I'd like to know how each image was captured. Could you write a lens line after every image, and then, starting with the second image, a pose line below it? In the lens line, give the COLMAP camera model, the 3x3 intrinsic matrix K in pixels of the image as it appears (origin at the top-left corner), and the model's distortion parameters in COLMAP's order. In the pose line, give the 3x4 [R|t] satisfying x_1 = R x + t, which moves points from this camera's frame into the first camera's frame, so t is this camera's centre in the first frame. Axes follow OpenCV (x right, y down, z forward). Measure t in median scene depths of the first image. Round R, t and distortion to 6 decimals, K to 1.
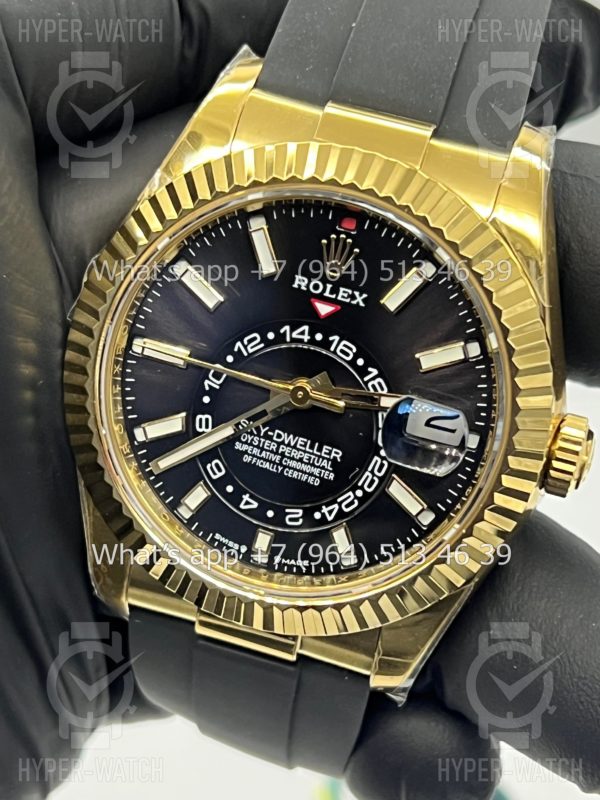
lens RADIAL K [[2001.7, 0, 295.7], [0, 2001.7, 402.8], [0, 0, 1]] dist [0.315485, 0.000000]
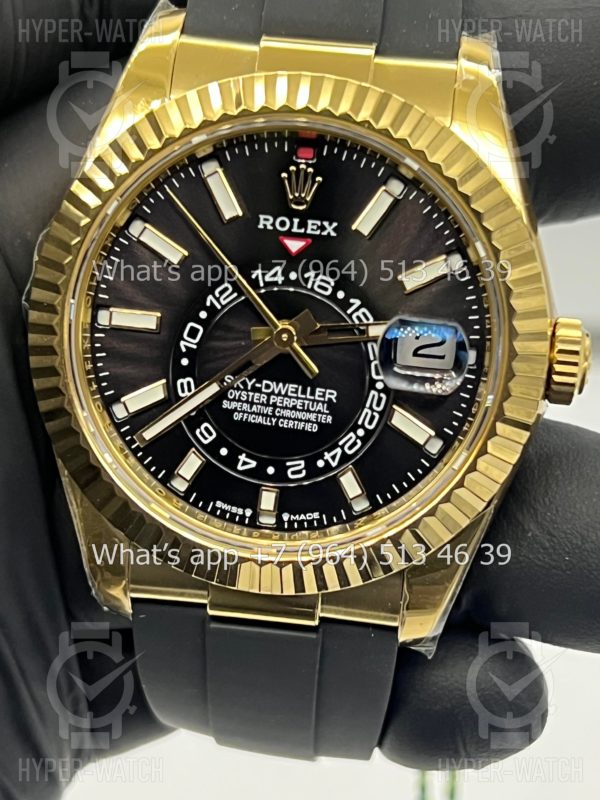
lens RADIAL K [[2001.7, 0, 302.4], [0, 2001.7, 394.5], [0, 0, 1]] dist [0.315485, 0.000000]
pose [[0.983235, -0.155147, 0.095807, -0.083712], [0.162057, 0.984359, -0.069095, 0.088651], [-0.083588, 0.083463, 0.992999, 0.056639]]
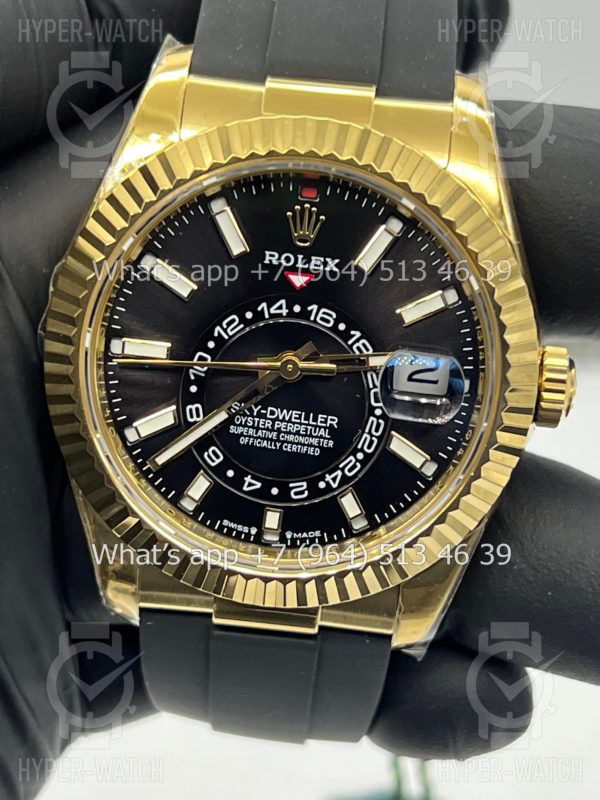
lens RADIAL K [[2001.7, 0, 299.2], [0, 2001.7, 399.9], [0, 0, 1]] dist [0.315485, 0.000000]
pose [[0.979519, -0.159958, 0.122295, -0.116899], [0.161715, 0.986827, -0.004513, 0.016927], [-0.119962, 0.024198, 0.992484, 0.002890]]
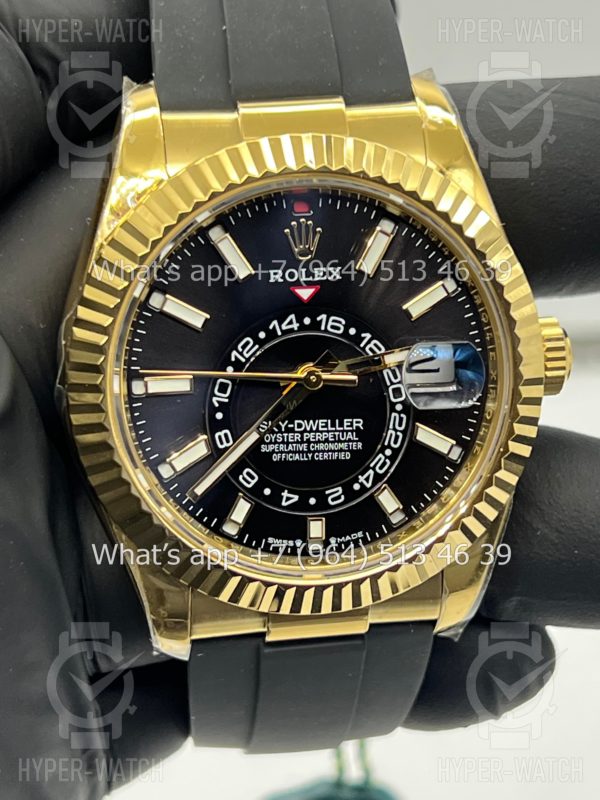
lens RADIAL K [[2001.7, 0, 304.8], [0, 2001.7, 401.8], [0, 0, 1]] dist [0.315485, 0.000000]
pose [[0.901234, -0.320607, 0.291528, -0.301182], [0.328088, 0.944335, 0.024276, -0.018924], [-0.283084, 0.073768, 0.956254, 0.017830]]
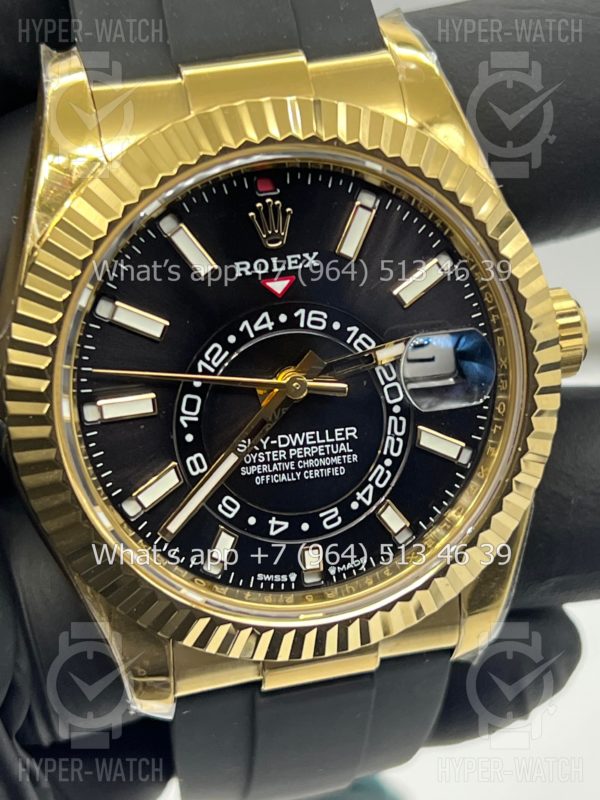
lens RADIAL K [[2001.7, 0, 301.7], [0, 2001.7, 396.3], [0, 0, 1]] dist [0.315485, 0.000000]
pose [[0.857500, -0.402230, 0.320789, -0.274787], [0.400733, 0.913213, 0.073859, -0.062797], [-0.322657, 0.065216, 0.944267, 0.169851]]
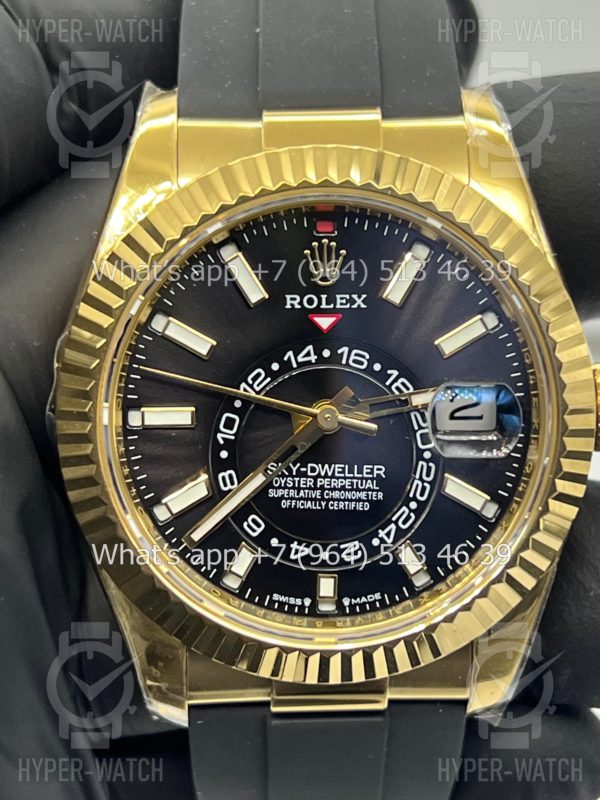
lens RADIAL K [[2001.7, 0, 307.7], [0, 2001.7, 402.3], [0, 0, 1]] dist [0.315485, 0.000000]
pose [[0.944058, -0.266684, 0.193997, -0.180558], [0.282078, 0.957751, -0.056090, 0.037826], [-0.170842, 0.107675, 0.979397, 0.098603]]
